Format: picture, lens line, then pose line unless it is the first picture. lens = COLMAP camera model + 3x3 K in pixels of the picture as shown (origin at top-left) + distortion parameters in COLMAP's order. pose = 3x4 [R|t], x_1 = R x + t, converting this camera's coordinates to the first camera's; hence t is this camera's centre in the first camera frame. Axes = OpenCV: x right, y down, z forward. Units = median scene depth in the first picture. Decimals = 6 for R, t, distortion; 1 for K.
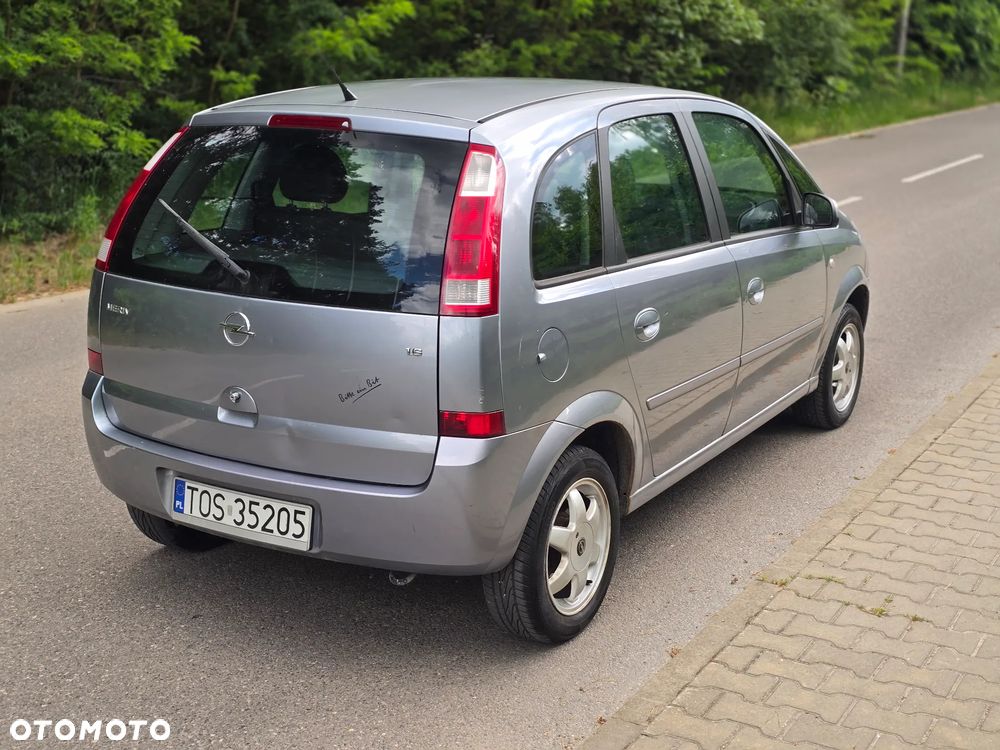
lens RADIAL K [[1365.8, 0, 513.9], [0, 1365.8, 372.9], [0, 0, 1]] dist [0.174307, -0.045966]
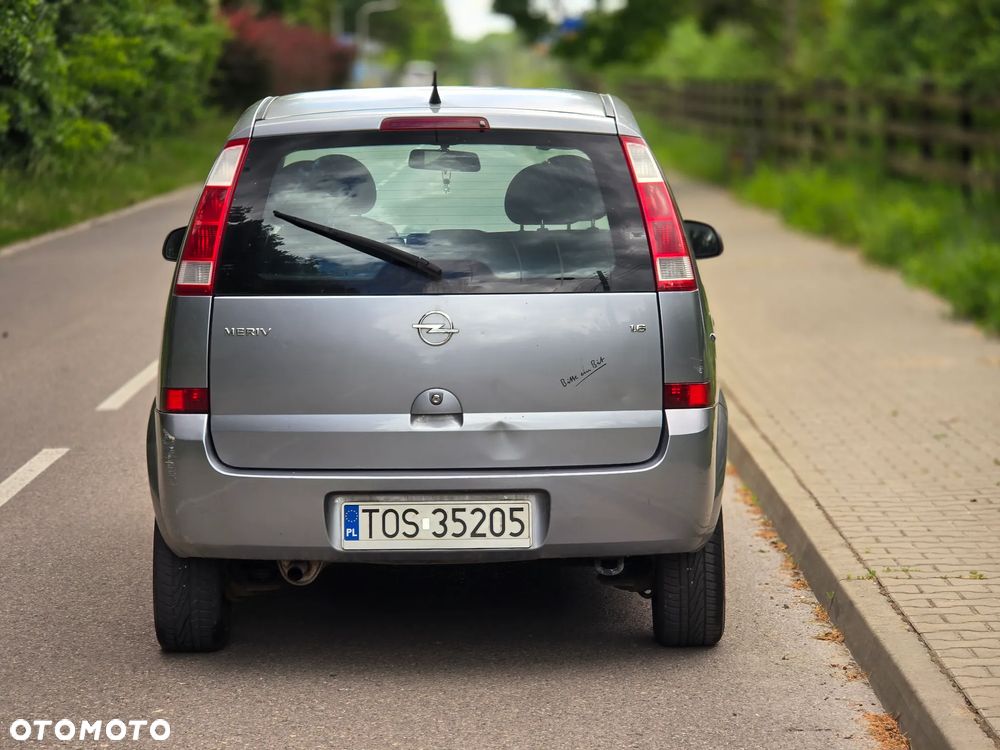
lens RADIAL K [[3489.4, 0, 500.0], [0, 3489.4, 375.0], [0, 0, 1]] dist [0.265109, -2.778391]
pose [[0.860791, -0.057312, 0.505721, -1.400031], [0.136893, 0.983095, -0.121593, 0.304441], [-0.490203, 0.173896, 0.854085, -1.115834]]
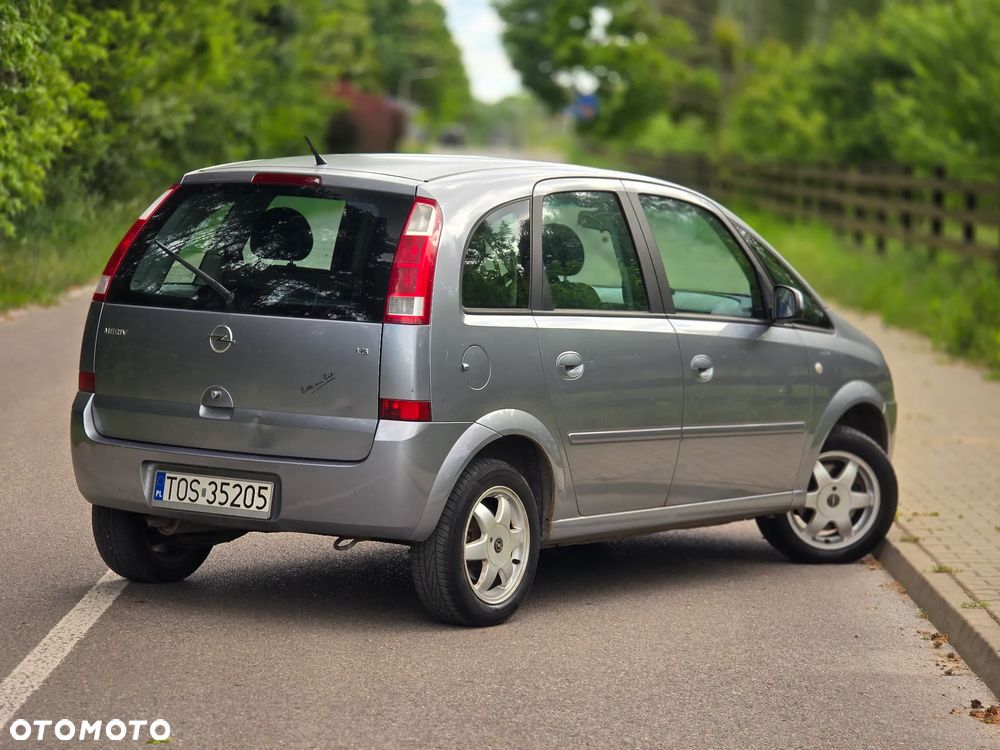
lens RADIAL K [[3489.4, 0, 500.0], [0, 3489.4, 375.0], [0, 0, 1]] dist [0.265109, -2.778391]
pose [[0.998220, 0.034798, -0.048444, 0.198744], [-0.042669, 0.984116, -0.172321, 0.523189], [0.041678, 0.174081, 0.983849, -2.040055]]
